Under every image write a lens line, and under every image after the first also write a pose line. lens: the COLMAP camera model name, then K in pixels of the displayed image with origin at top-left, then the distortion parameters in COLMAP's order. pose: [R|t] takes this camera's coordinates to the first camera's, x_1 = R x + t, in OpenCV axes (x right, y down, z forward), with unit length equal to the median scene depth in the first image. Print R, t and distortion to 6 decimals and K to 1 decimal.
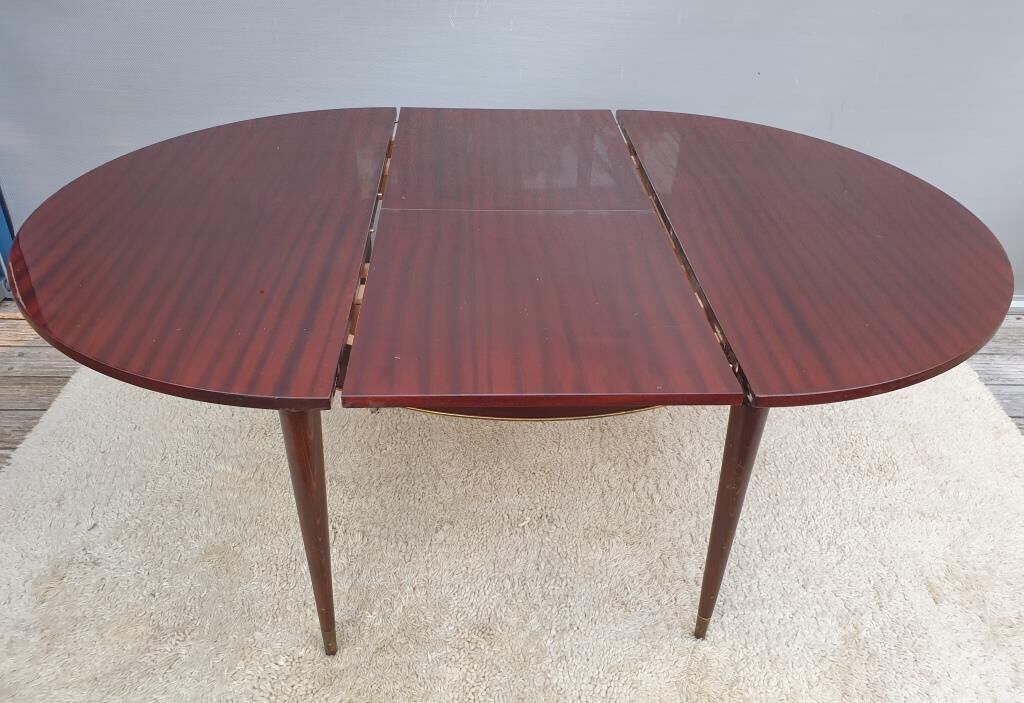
lens RADIAL K [[676.5, 0, 517.1], [0, 676.5, 380.8], [0, 0, 1]] dist [0.014674, -0.029946]
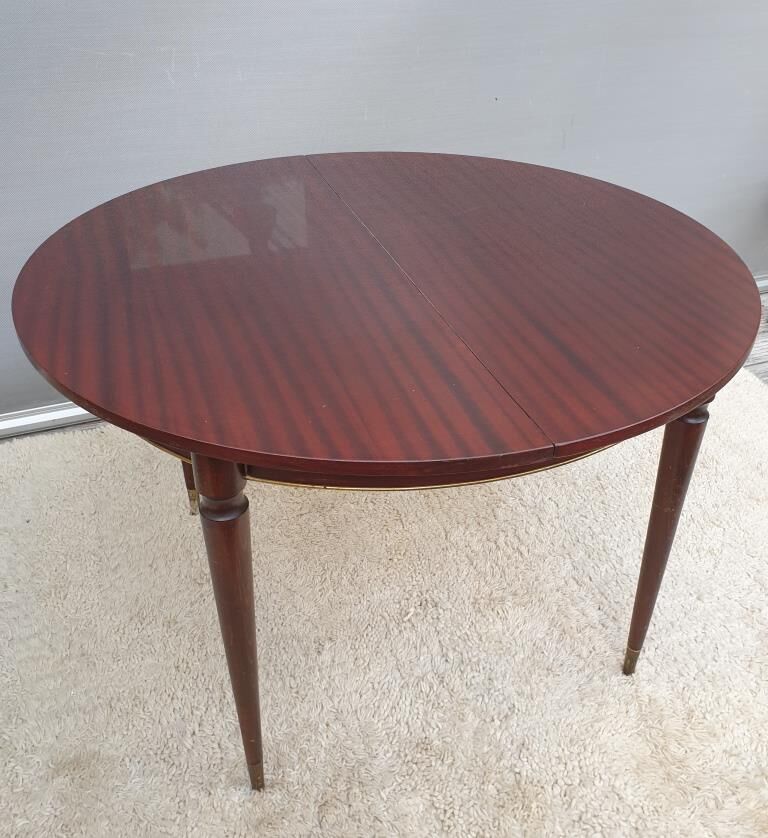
lens RADIAL K [[711.2, 0, 369.8], [0, 711.2, 445.9], [0, 0, 1]] dist [-0.030517, 0.046370]
pose [[0.945296, -0.222732, 0.238342, -0.229767], [0.223421, 0.974415, 0.024478, -0.047367], [-0.237696, 0.030112, 0.970873, 0.098171]]
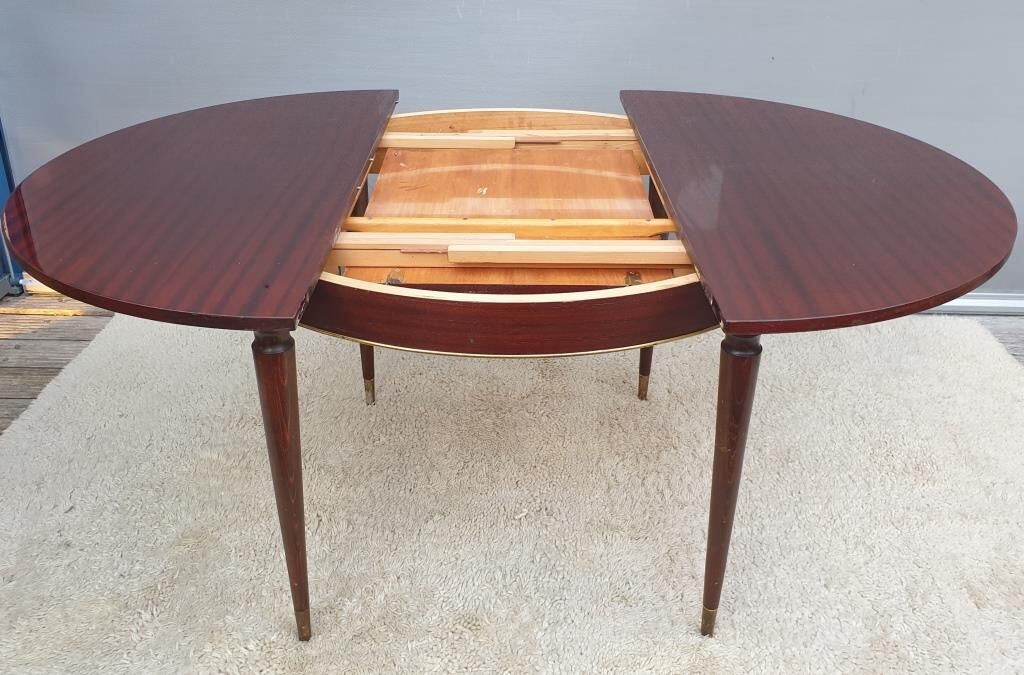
lens RADIAL K [[742.2, 0, 513.7], [0, 742.2, 334.9], [0, 0, 1]] dist [-0.017773, 0.025489]
pose [[0.998789, 0.005734, -0.048869, 0.052541], [-0.011311, 0.993343, -0.114638, 0.088321], [0.047886, 0.115052, 0.992205, -0.038250]]
